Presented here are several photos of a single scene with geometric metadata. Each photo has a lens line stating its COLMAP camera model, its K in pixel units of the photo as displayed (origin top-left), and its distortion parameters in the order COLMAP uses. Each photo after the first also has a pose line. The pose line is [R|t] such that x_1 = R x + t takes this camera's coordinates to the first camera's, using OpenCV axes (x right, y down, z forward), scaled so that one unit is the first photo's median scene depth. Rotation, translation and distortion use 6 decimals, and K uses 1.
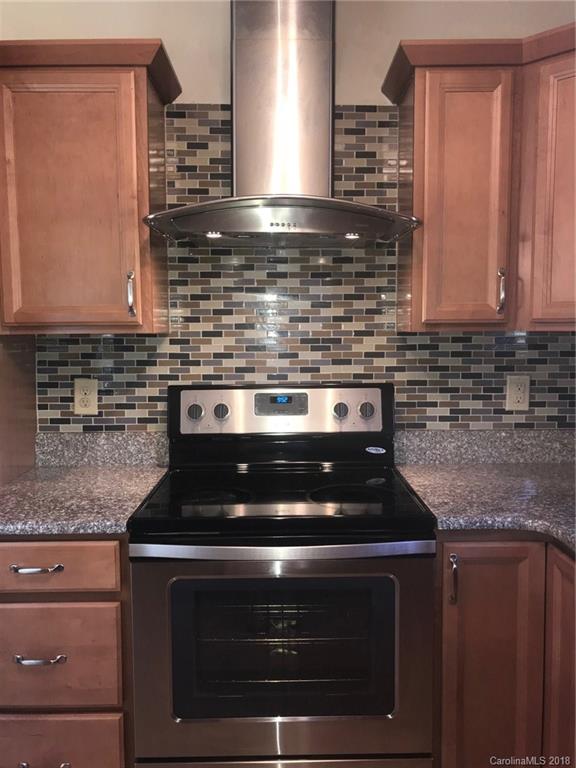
lens RADIAL K [[630.8, 0, 292.6], [0, 630.8, 379.7], [0, 0, 1]] dist [0.030667, -0.043783]
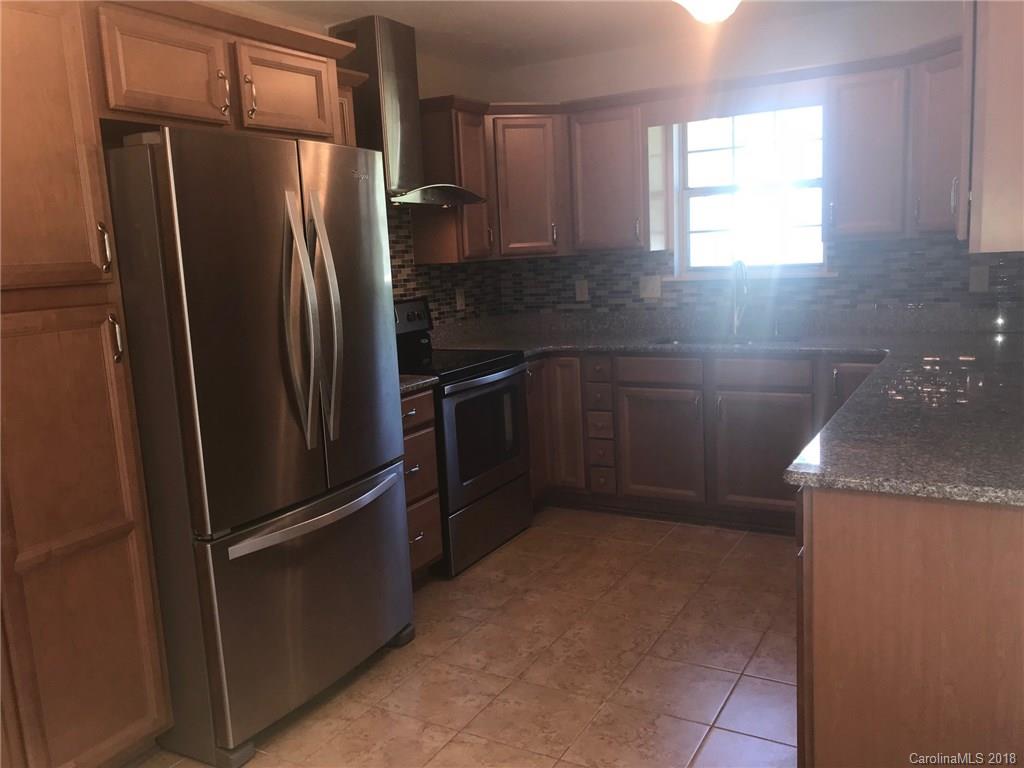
lens RADIAL K [[841.1, 0, 507.0], [0, 841.1, 400.8], [0, 0, 1]] dist [0.030667, -0.043783]
pose [[0.504622, -0.175084, 0.845400, -1.528105], [0.125026, 0.983718, 0.129101, 0.013937], [-0.854239, 0.040550, 0.518296, -0.247126]]
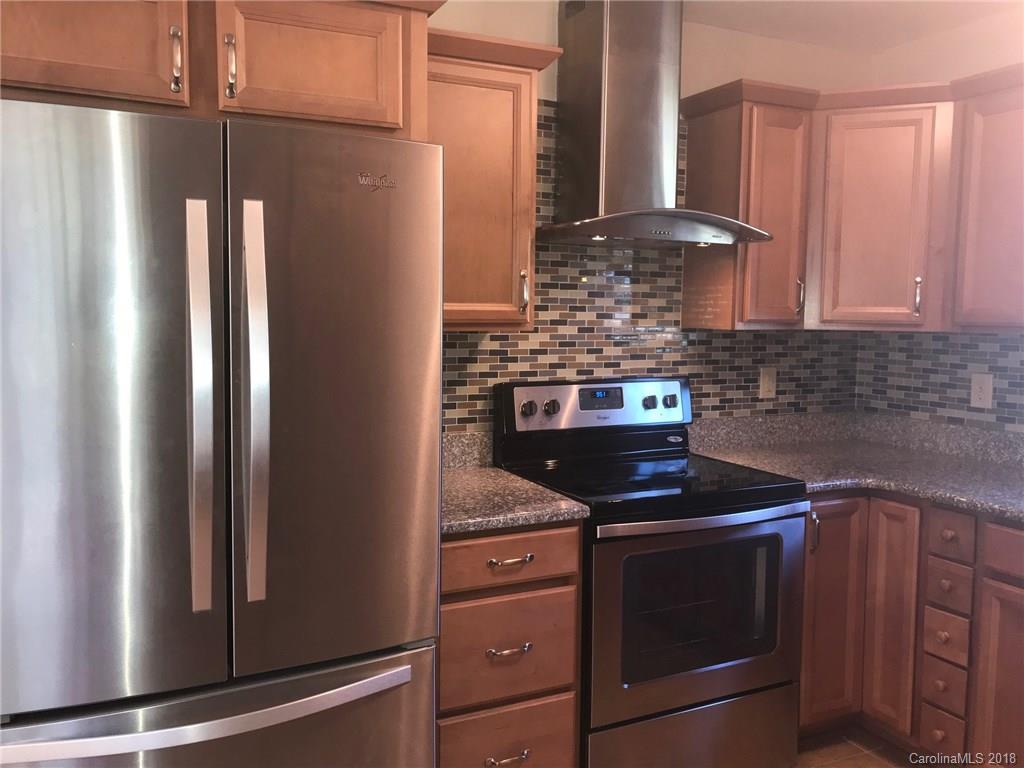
lens RADIAL K [[841.1, 0, 494.6], [0, 841.1, 378.0], [0, 0, 1]] dist [0.030667, -0.043783]
pose [[0.910600, -0.020288, 0.412790, -0.722725], [0.021461, 0.999768, 0.001796, -0.000813], [-0.412730, 0.007223, 0.910825, -0.174703]]
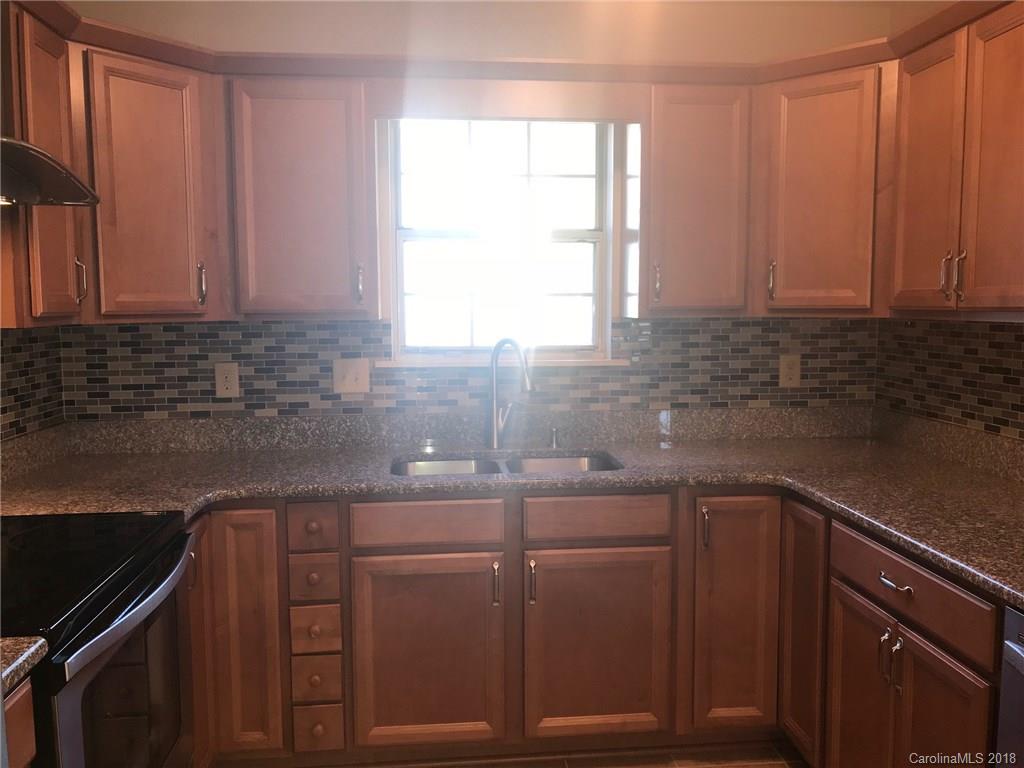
lens RADIAL K [[841.1, 0, 509.4], [0, 841.1, 380.2], [0, 0, 1]] dist [0.030667, -0.043783]
pose [[-0.086470, -0.085710, 0.992561, -0.809392], [0.091076, 0.991440, 0.093548, -0.046100], [-0.992083, 0.098487, -0.077924, 0.417084]]
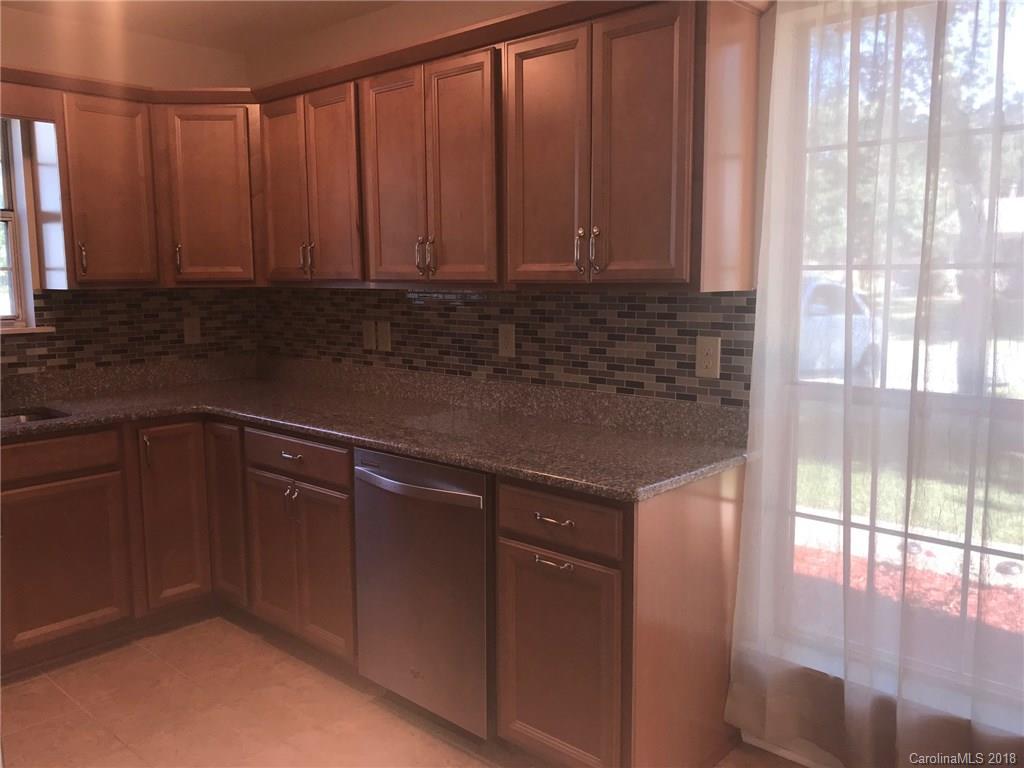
lens RADIAL K [[841.1, 0, 495.0], [0, 841.1, 377.2], [0, 0, 1]] dist [0.030667, -0.043783]
pose [[-0.719690, -0.075066, 0.690225, -1.158461], [0.071776, 0.980767, 0.181505, -0.068544], [-0.690575, 0.180168, -0.700461, 0.674538]]
